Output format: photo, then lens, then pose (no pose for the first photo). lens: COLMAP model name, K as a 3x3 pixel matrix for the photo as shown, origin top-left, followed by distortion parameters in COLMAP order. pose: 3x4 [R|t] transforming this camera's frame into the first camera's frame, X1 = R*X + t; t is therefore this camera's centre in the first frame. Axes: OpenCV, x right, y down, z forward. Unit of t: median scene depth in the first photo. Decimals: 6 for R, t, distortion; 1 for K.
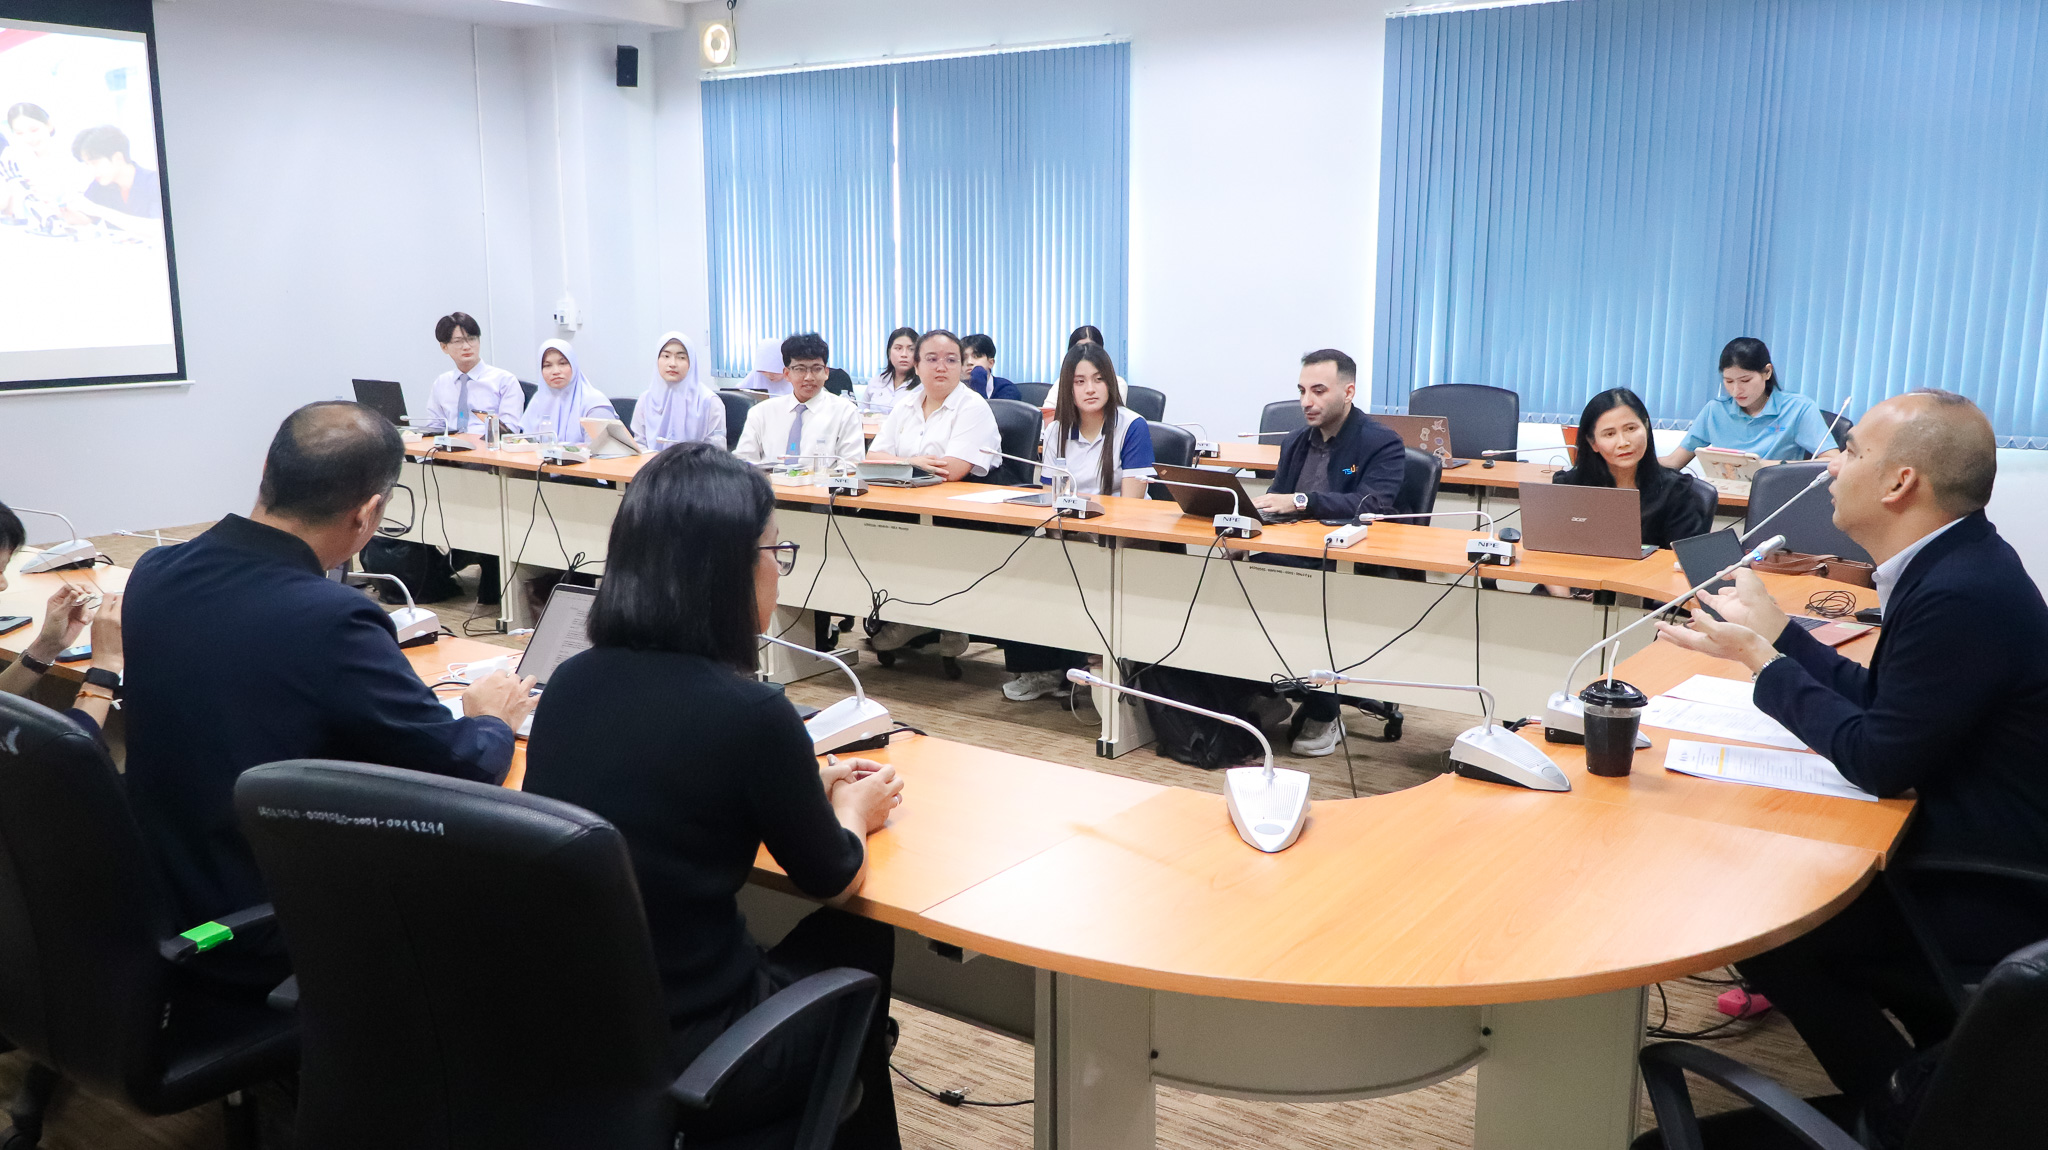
lens RADIAL K [[1650.5, 0, 1024.3], [0, 1650.5, 592.6], [0, 0, 1]] dist [-0.010696, 0.001568]
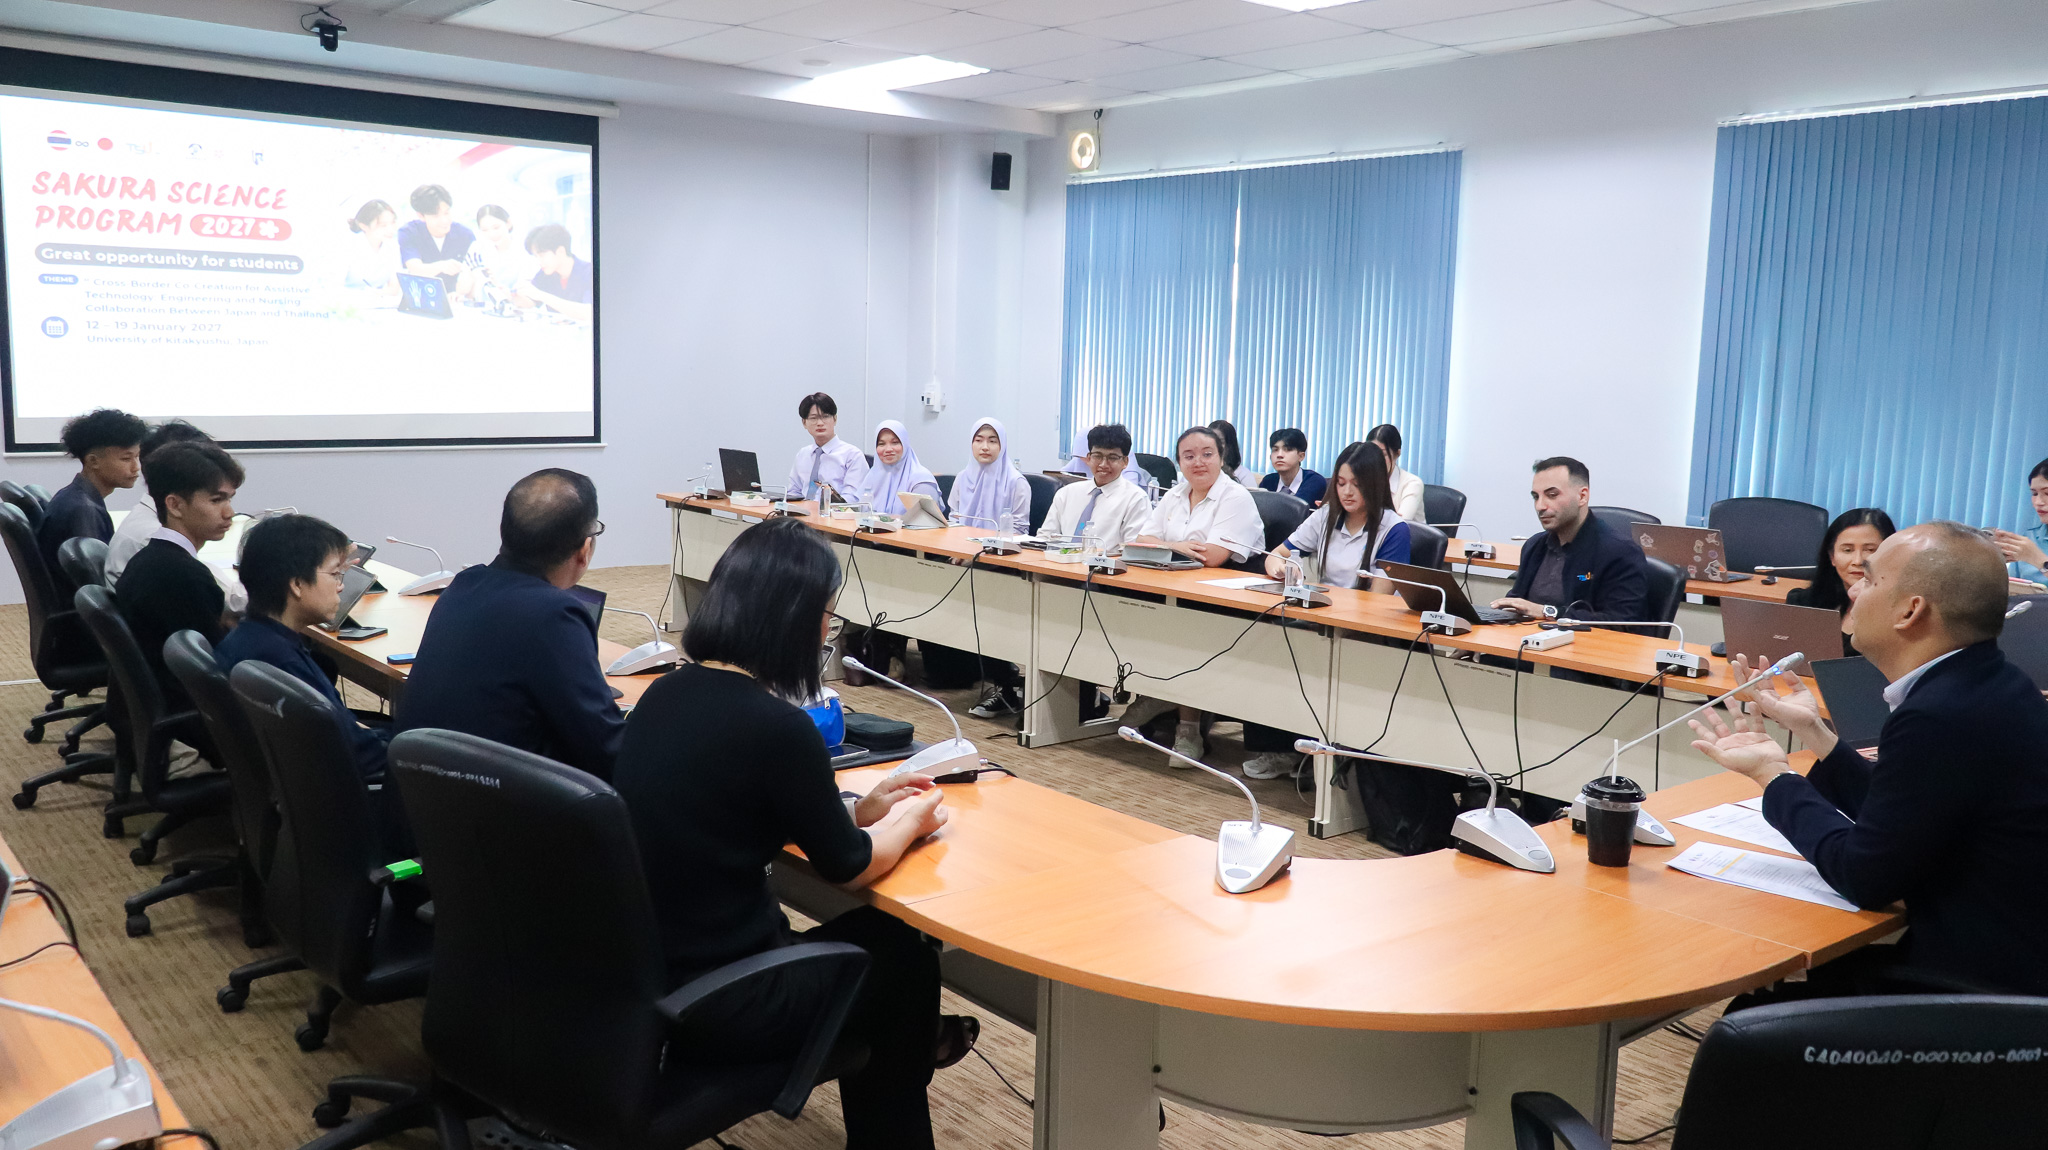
lens RADIAL K [[1657.0, 0, 1024.0], [0, 1657.0, 575.0], [0, 0, 1]] dist [-0.005484, 0.004729]
pose [[0.968286, 0.056885, -0.243284, 0.104704], [-0.071854, 0.996001, -0.053095, 0.003242], [0.239291, 0.068892, 0.968501, -0.064269]]
